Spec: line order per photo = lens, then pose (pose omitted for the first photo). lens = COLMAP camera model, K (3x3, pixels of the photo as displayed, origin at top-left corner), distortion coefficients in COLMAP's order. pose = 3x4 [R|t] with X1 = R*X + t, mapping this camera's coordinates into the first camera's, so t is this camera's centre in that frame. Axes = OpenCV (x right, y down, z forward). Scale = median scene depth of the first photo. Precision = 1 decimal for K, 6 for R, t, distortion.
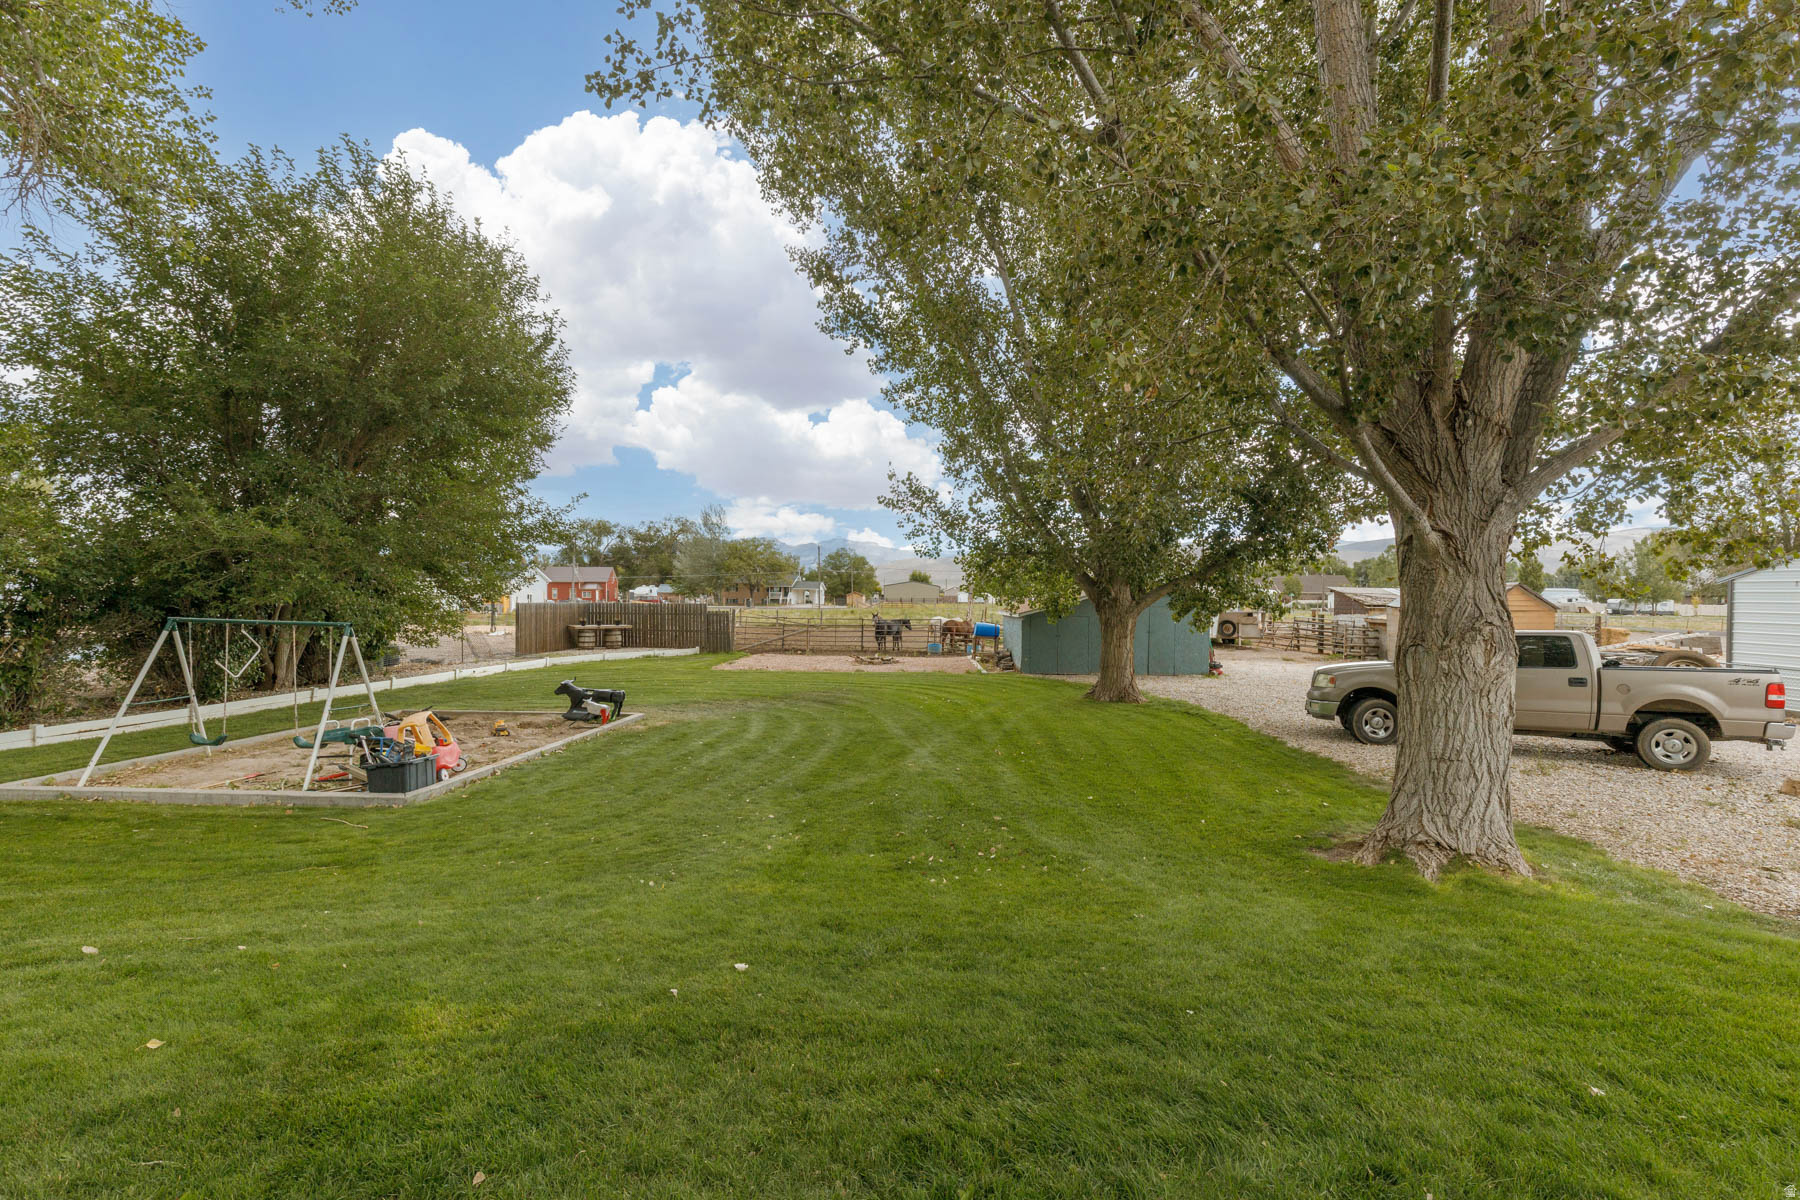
lens RADIAL K [[821.7, 0, 911.4], [0, 821.7, 598.1], [0, 0, 1]] dist [0.011916, -0.001449]
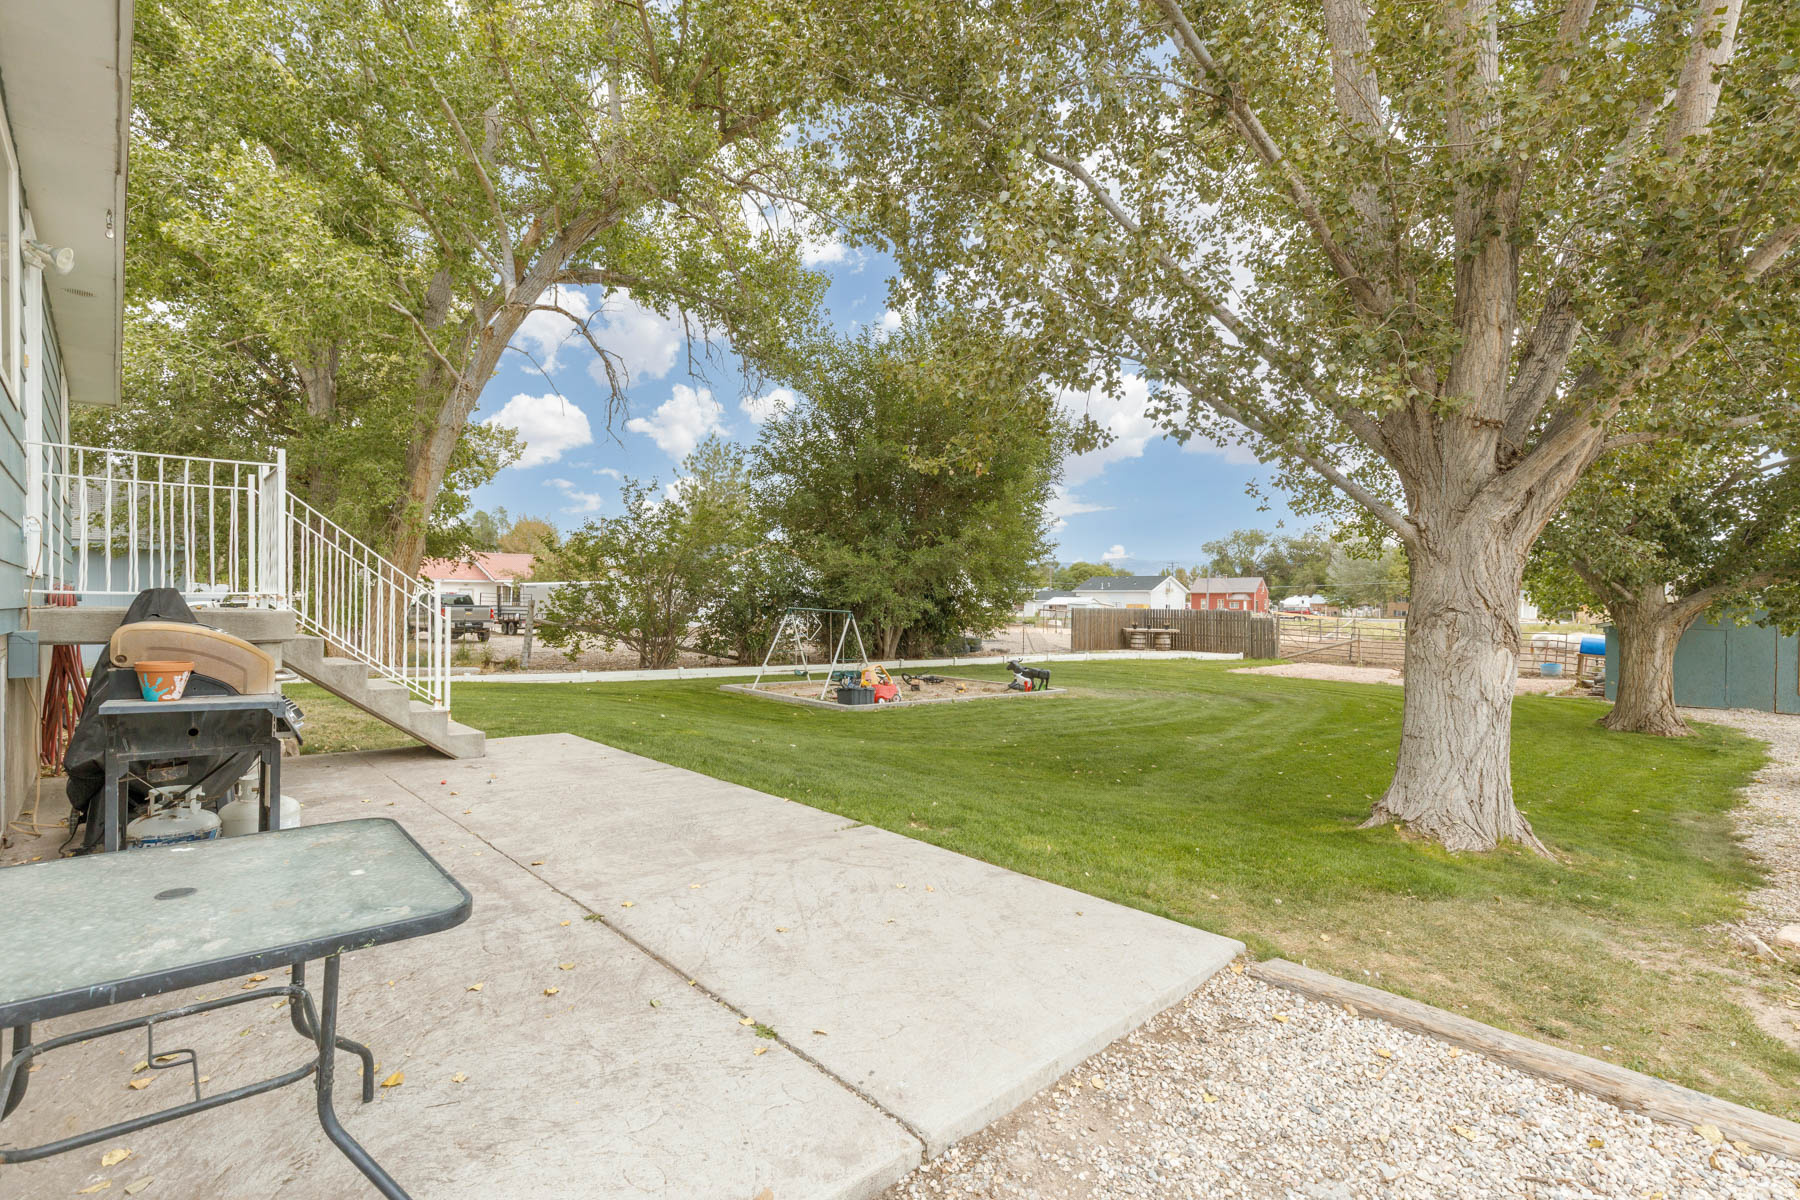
lens RADIAL K [[821.7, 0, 883.4], [0, 821.7, 608.5], [0, 0, 1]] dist [0.011916, -0.001449]
pose [[0.701818, 0.005613, -0.712334, 0.165008], [-0.006291, 0.999979, 0.001682, 0.005621], [0.712329, 0.003301, 0.701838, -0.044492]]
